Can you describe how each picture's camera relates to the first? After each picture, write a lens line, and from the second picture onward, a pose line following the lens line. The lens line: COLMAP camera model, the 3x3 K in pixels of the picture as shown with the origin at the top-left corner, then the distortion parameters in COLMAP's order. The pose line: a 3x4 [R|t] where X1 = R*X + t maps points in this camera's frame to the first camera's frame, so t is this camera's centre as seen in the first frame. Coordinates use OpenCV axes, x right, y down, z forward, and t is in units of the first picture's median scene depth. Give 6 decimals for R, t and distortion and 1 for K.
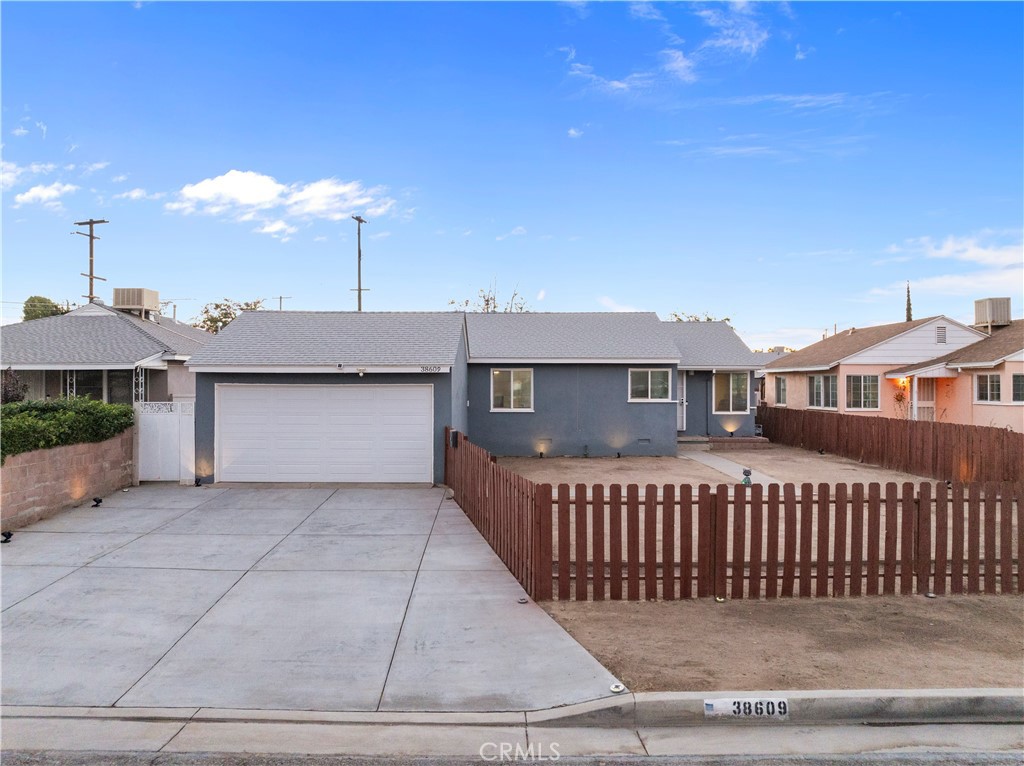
lens RADIAL K [[721.1, 0, 512.0], [0, 721.1, 383.0], [0, 0, 1]] dist [-0.037044, -0.004813]
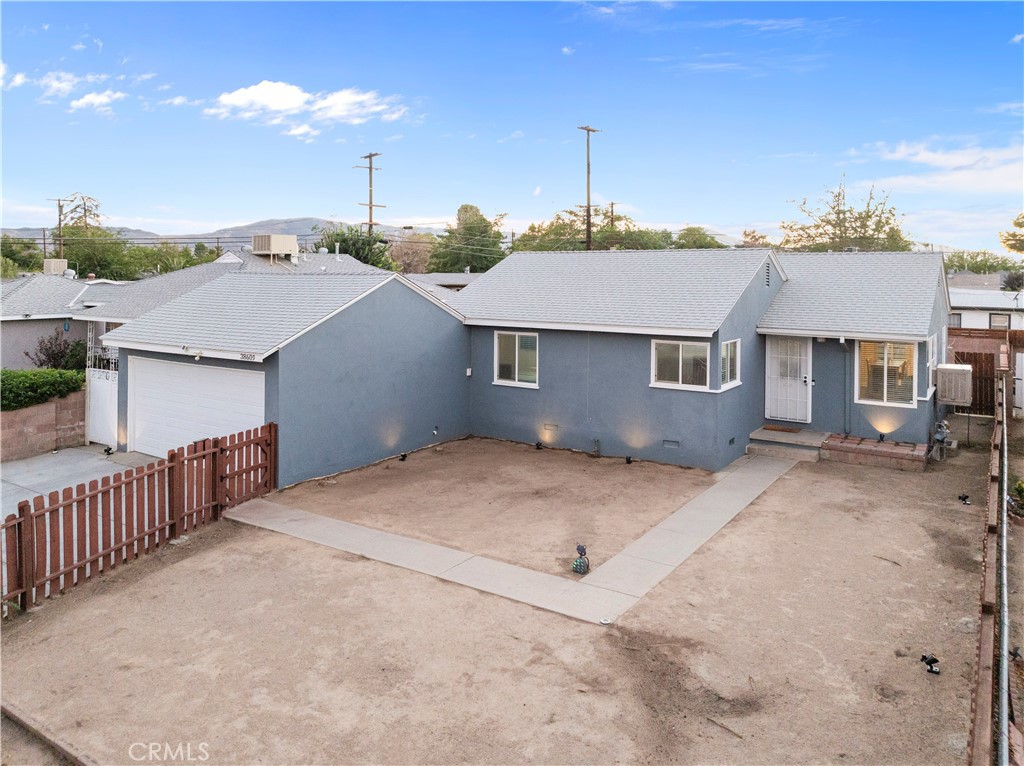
lens RADIAL K [[752.2, 0, 512.0], [0, 752.2, 268.9], [0, 0, 1]] dist [-0.007309, -0.033399]
pose [[0.832446, -0.000573, -0.554106, 0.580507], [-0.003469, 0.999974, -0.006246, -0.107553], [0.554095, 0.007121, 0.832423, 0.370448]]
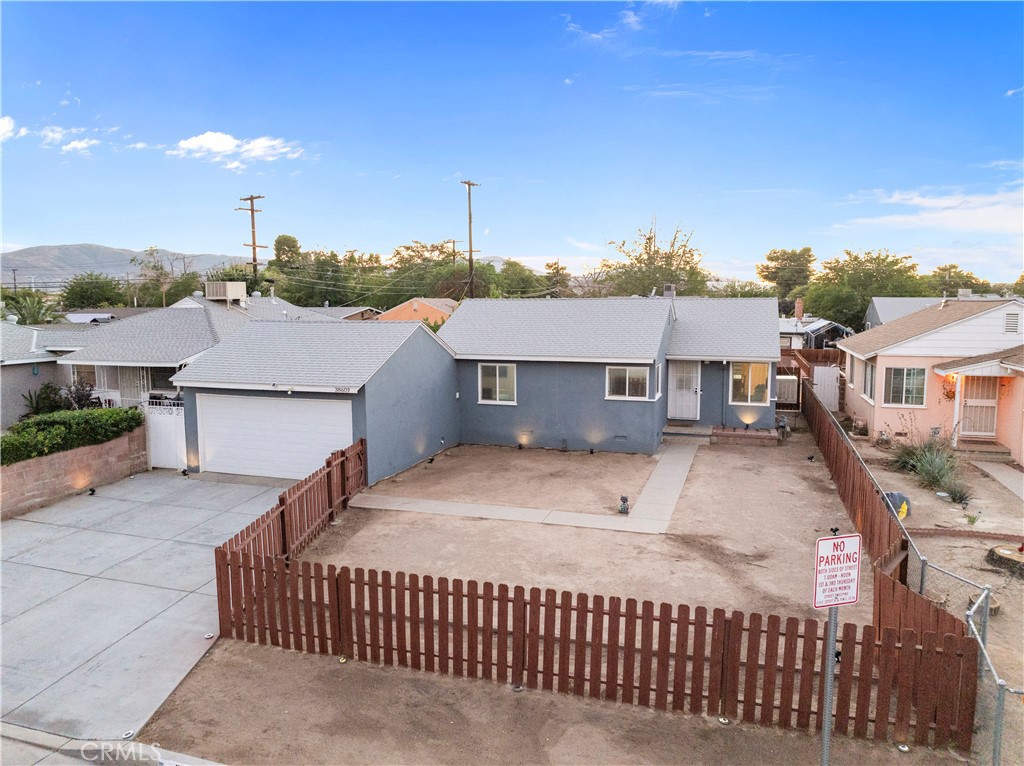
lens RADIAL K [[721.1, 0, 512.0], [0, 721.1, 383.0], [0, 0, 1]] dist [-0.037044, -0.004813]
pose [[0.949756, 0.030230, -0.311527, 0.440174], [0.005463, 0.993572, 0.113069, -0.139126], [0.312942, -0.109090, 0.943486, 0.007529]]
